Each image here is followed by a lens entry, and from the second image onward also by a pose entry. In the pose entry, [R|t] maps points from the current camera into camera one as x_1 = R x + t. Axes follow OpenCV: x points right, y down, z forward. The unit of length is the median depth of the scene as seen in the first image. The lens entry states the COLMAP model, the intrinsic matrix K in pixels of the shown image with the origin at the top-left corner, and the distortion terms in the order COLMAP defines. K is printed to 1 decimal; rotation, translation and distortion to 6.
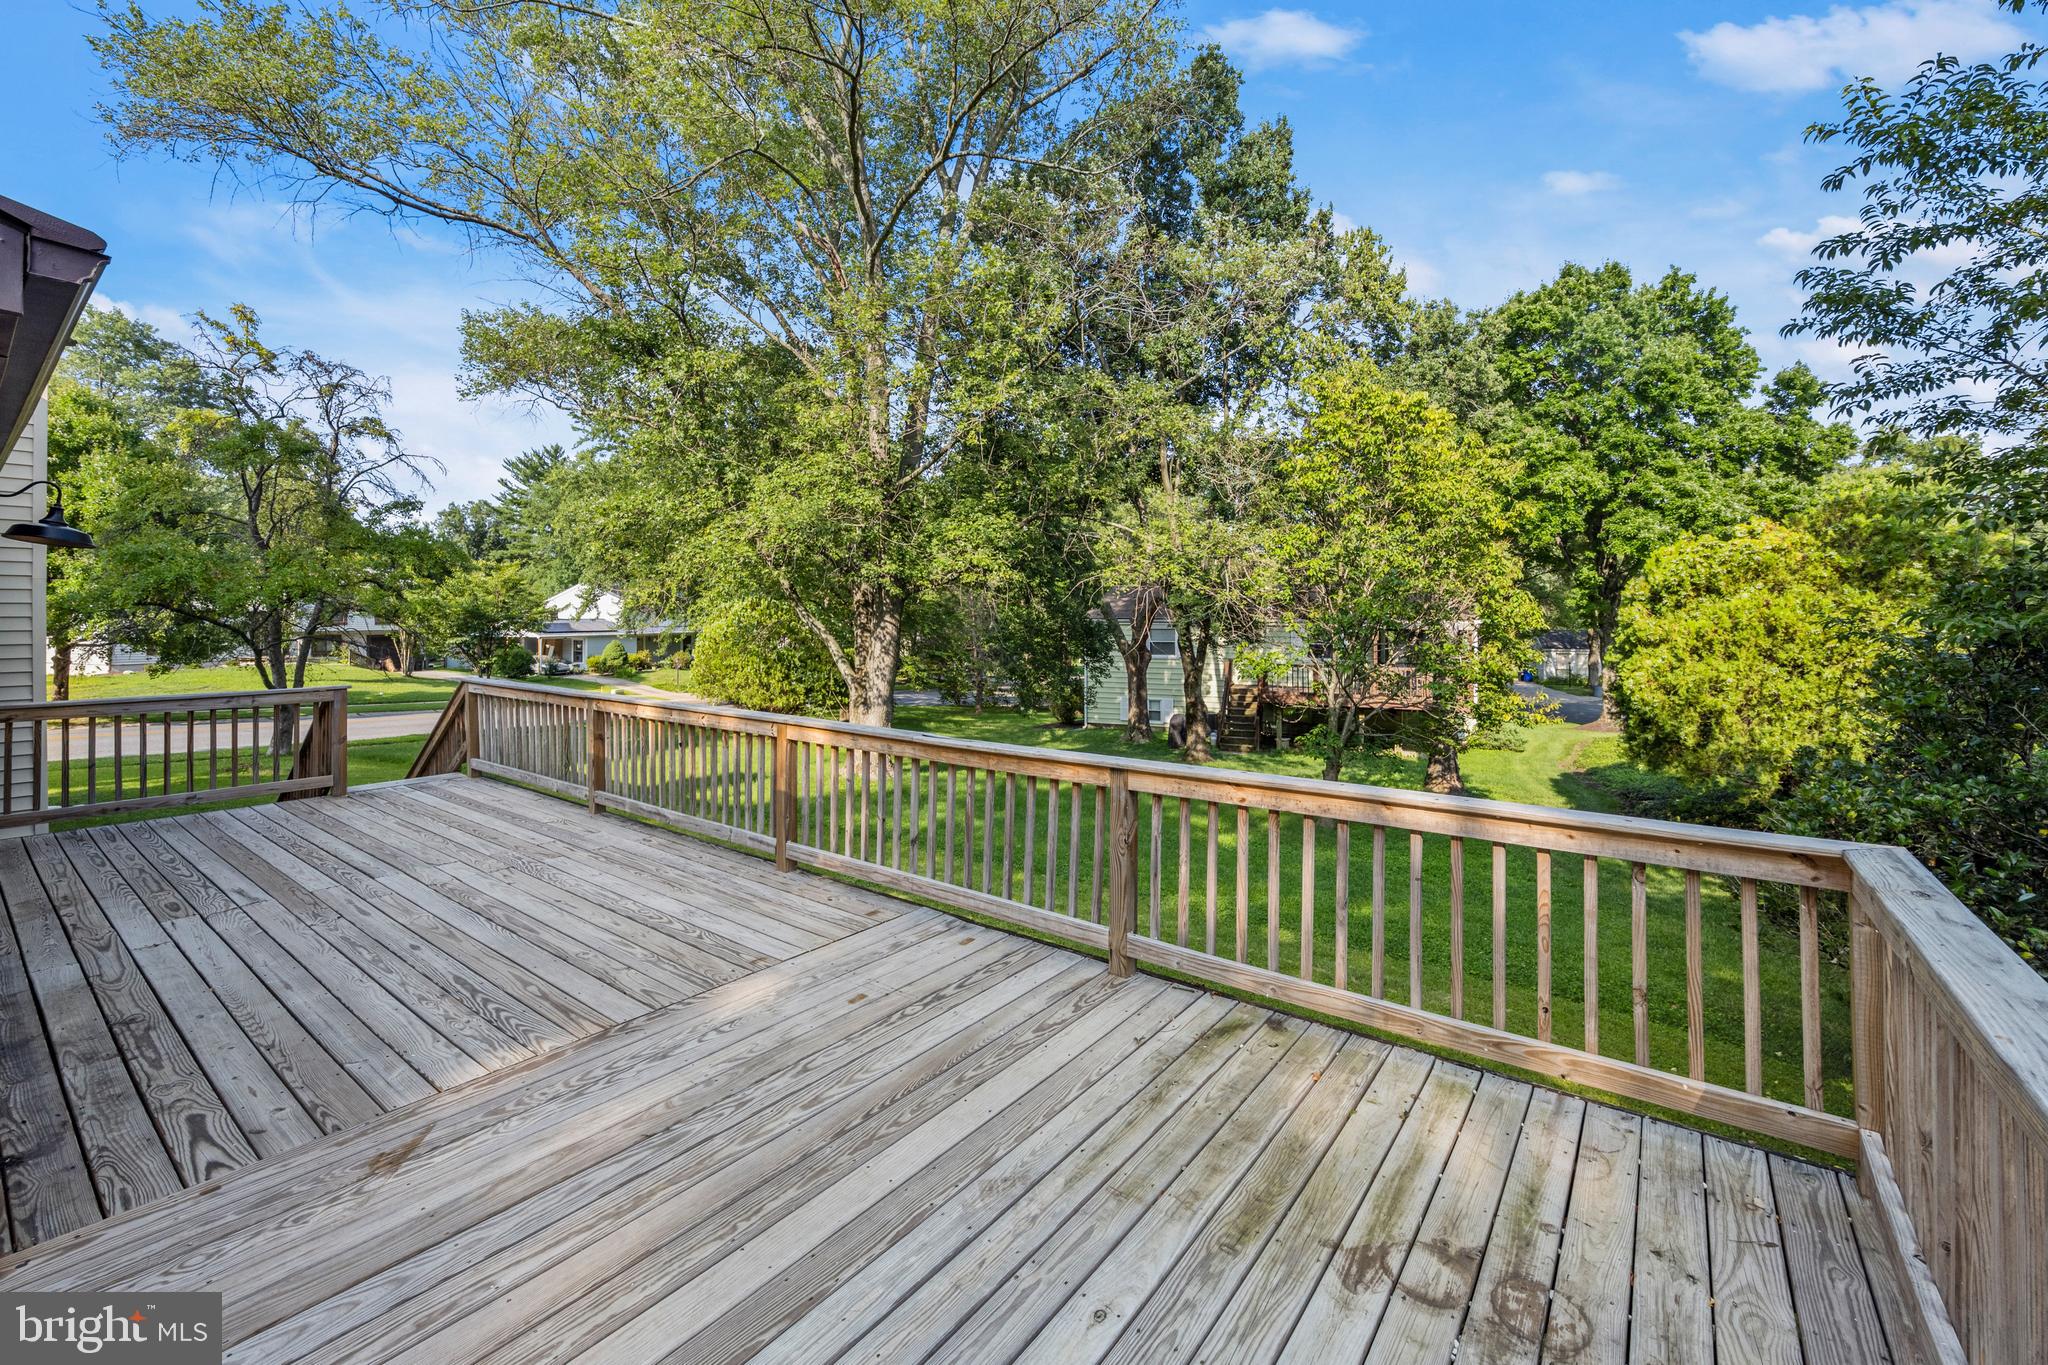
lens RADIAL K [[816.6, 0, 1042.4], [0, 816.6, 624.6], [0, 0, 1]] dist [-0.008618, 0.000841]
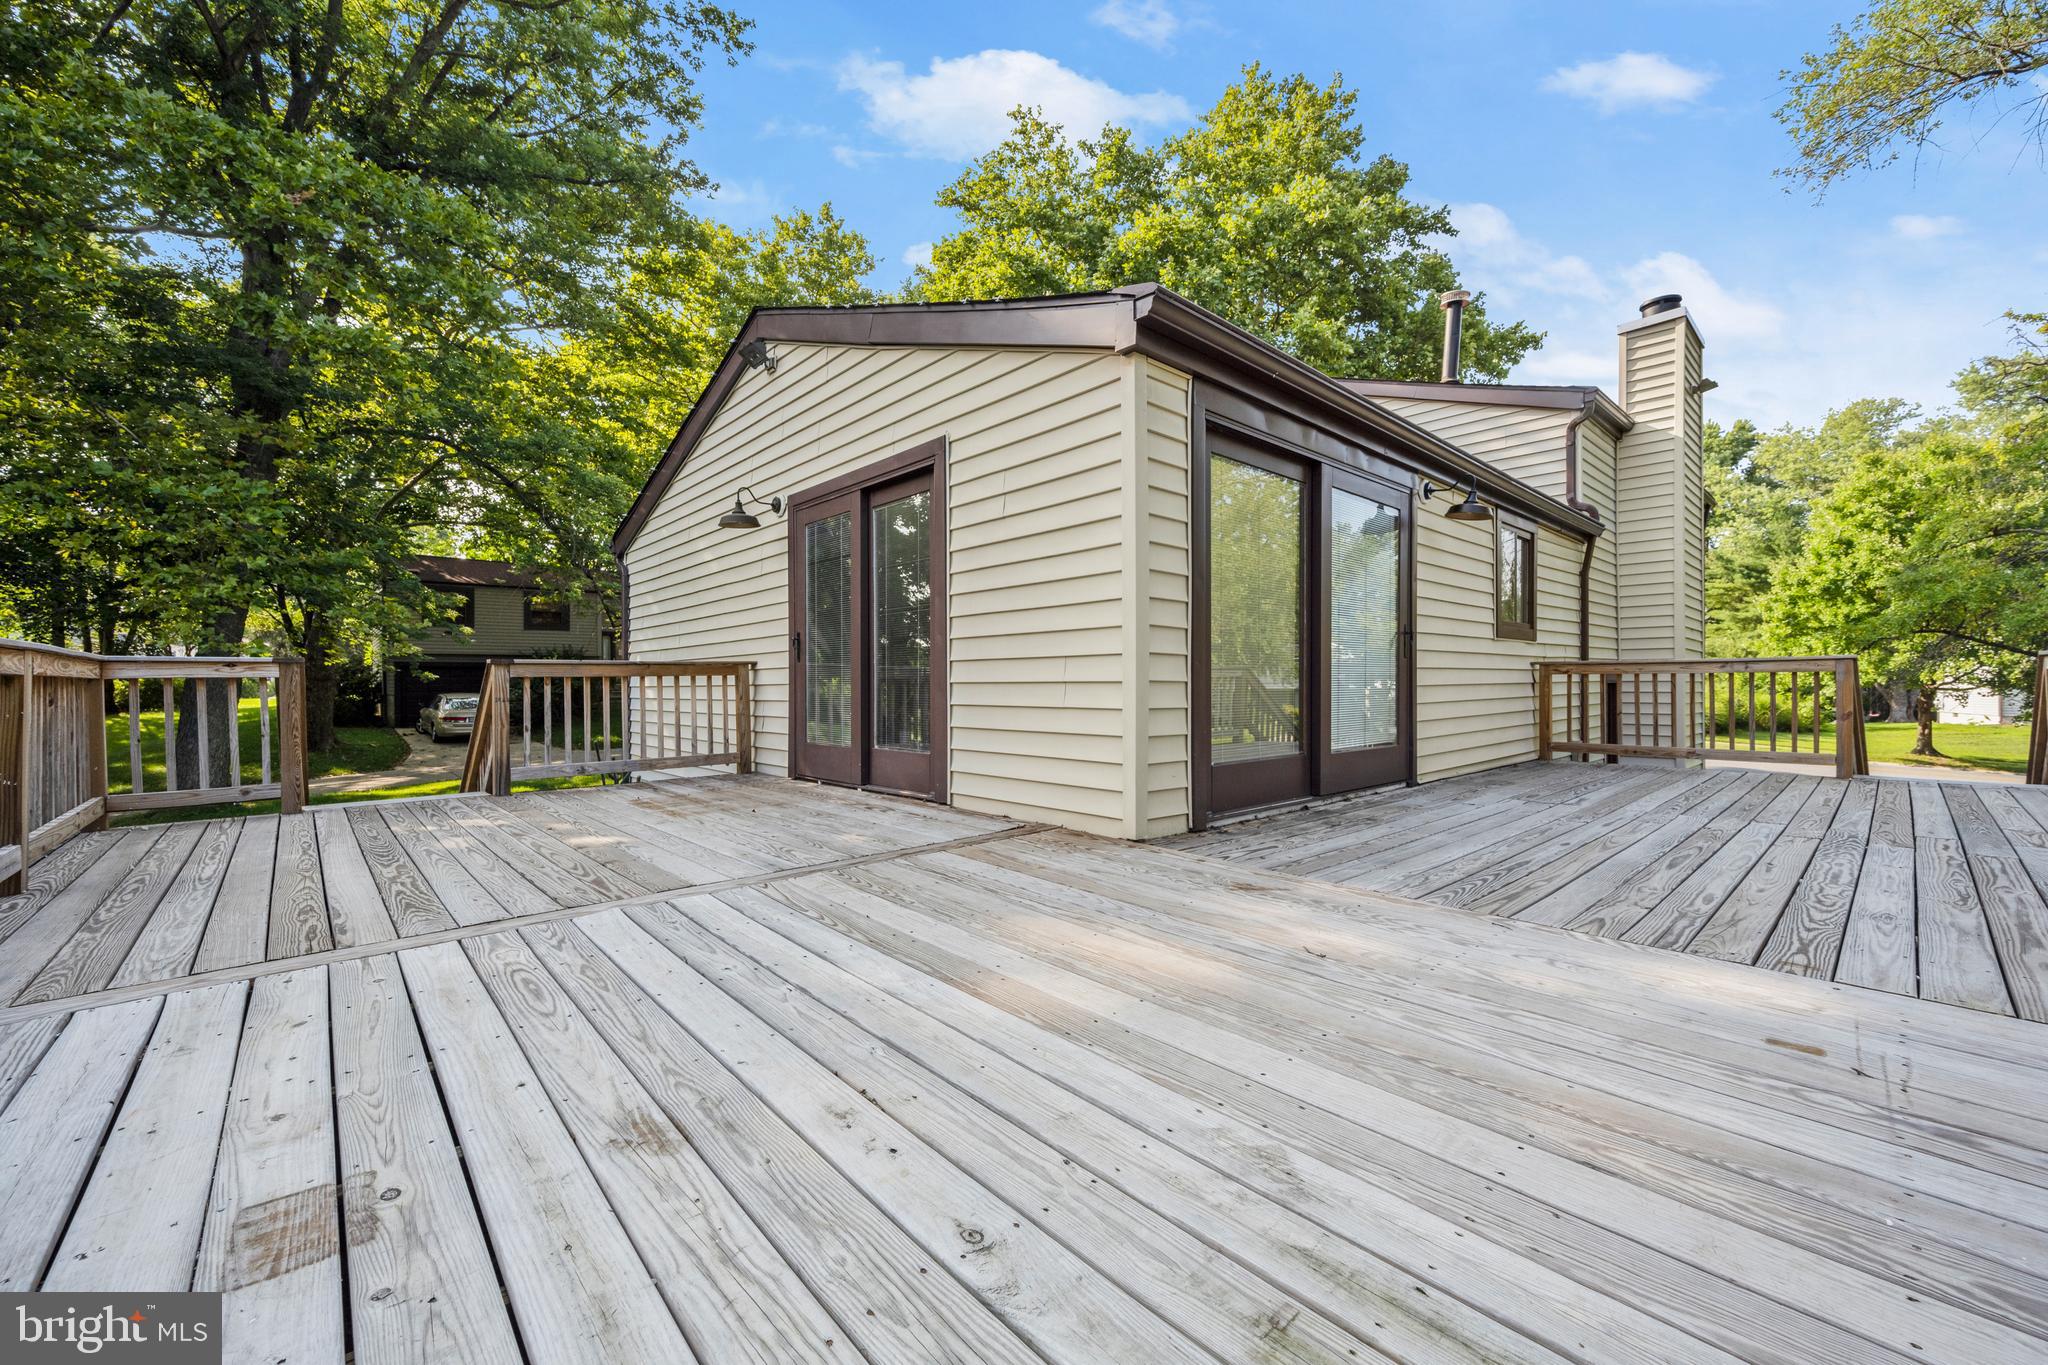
lens RADIAL K [[816.6, 0, 1032.4], [0, 816.6, 683.8], [0, 0, 1]] dist [-0.008618, 0.000841]
pose [[-0.199531, -0.008460, -0.979855, 0.082007], [-0.001677, 0.999964, -0.008292, 0.053631], [0.979890, -0.000011, -0.199538, 0.142946]]
